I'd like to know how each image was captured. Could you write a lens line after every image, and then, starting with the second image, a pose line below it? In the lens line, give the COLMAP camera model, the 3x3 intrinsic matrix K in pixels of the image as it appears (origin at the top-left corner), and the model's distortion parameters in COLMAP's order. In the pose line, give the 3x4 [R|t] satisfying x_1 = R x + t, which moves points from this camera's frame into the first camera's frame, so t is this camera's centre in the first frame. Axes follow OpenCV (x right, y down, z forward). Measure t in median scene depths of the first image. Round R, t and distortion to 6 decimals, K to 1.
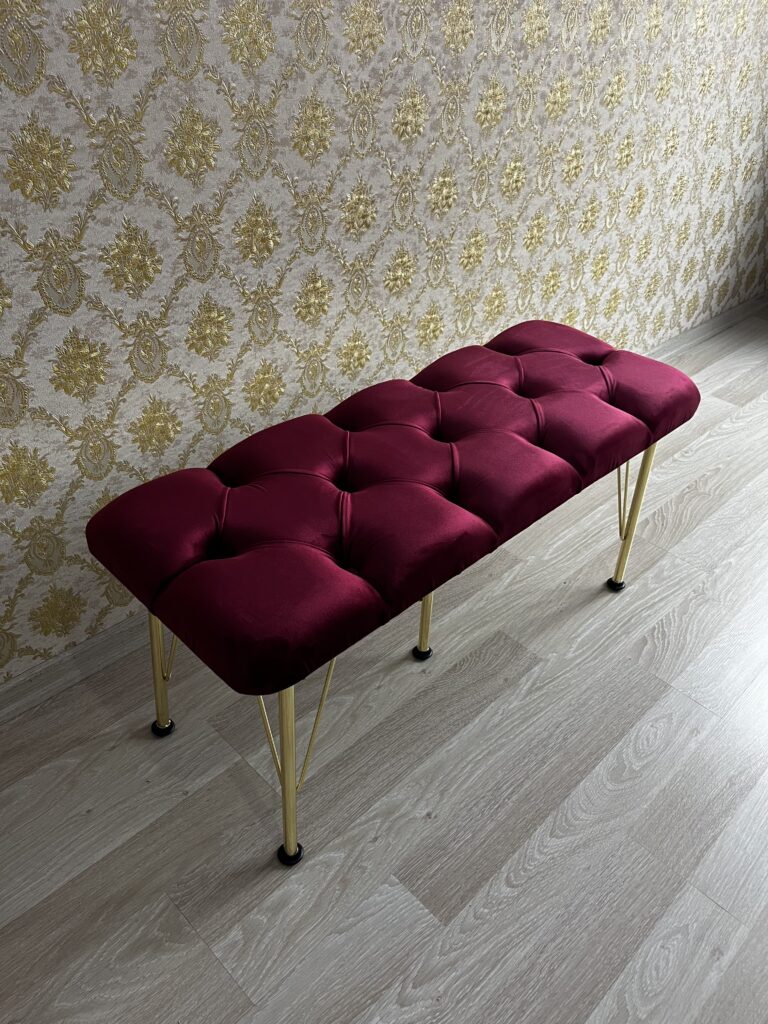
lens RADIAL K [[776.6, 0, 392.0], [0, 776.6, 517.3], [0, 0, 1]] dist [0.061906, -0.098536]
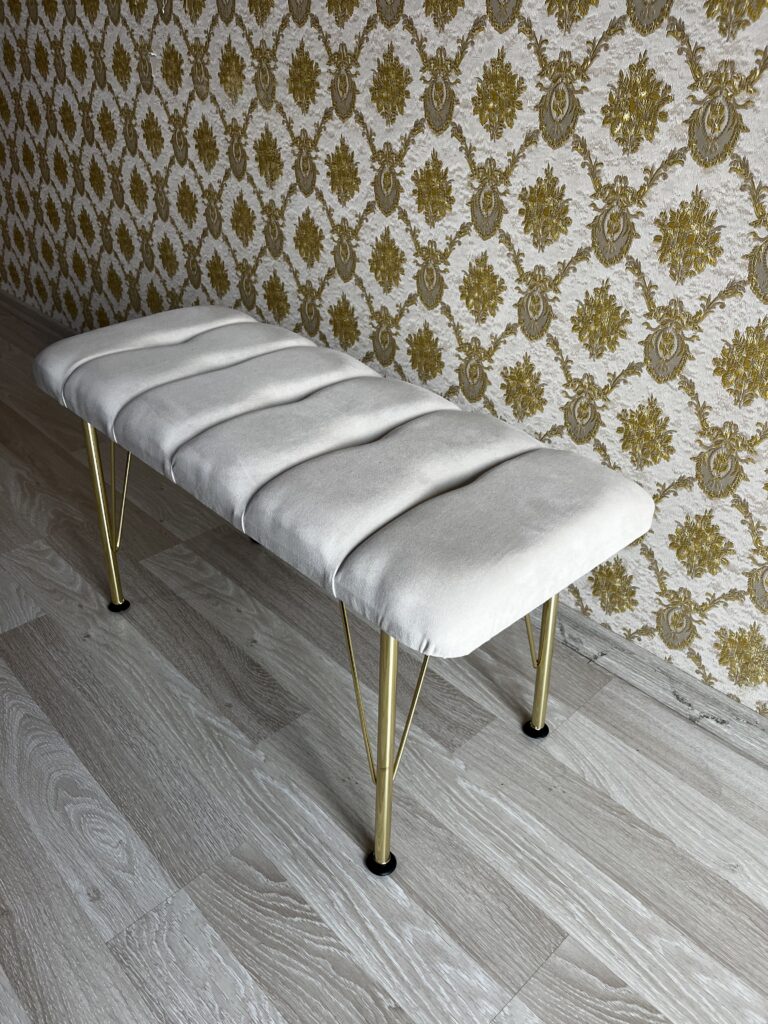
lens RADIAL K [[776.6, 0, 388.0], [0, 776.6, 511.1], [0, 0, 1]] dist [0.061906, -0.098536]
pose [[-0.027485, 0.473018, -0.880624, 0.789100], [-0.615184, 0.686368, 0.387875, -0.373990], [0.787904, 0.552407, 0.272128, 0.780930]]
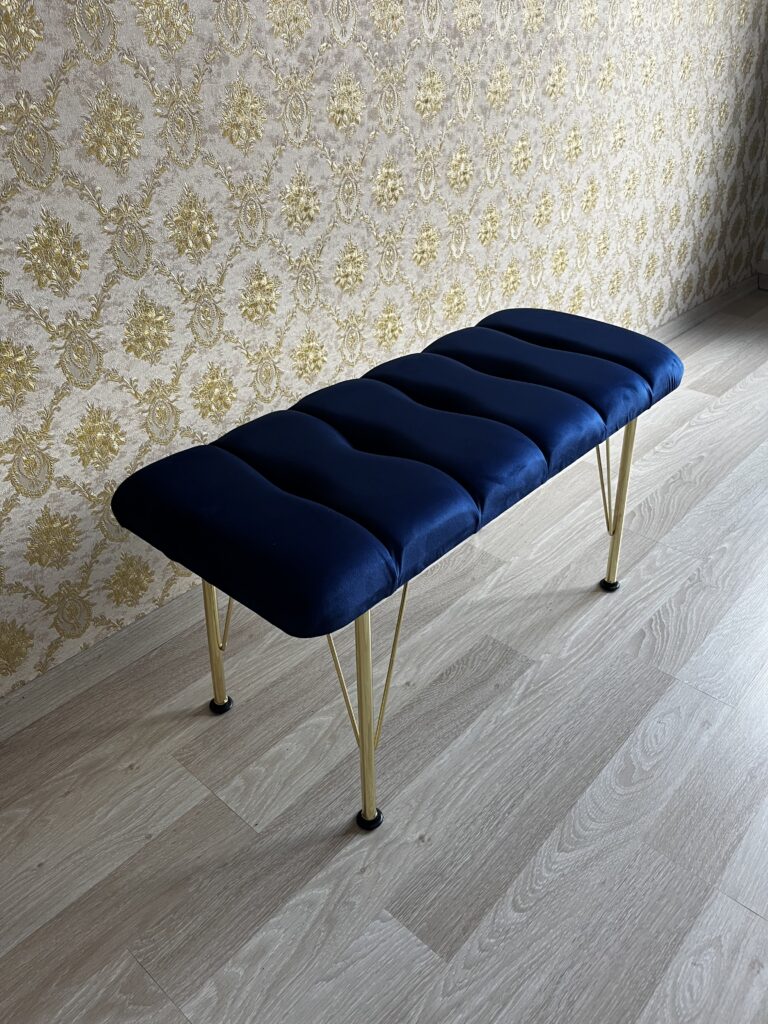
lens RADIAL K [[776.6, 0, 389.3], [0, 776.6, 507.0], [0, 0, 1]] dist [0.061906, -0.098536]
pose [[0.996824, -0.078720, 0.012050, 0.024369], [0.079382, 0.994292, -0.071291, 0.053443], [-0.006369, 0.072021, 0.997383, 0.065038]]
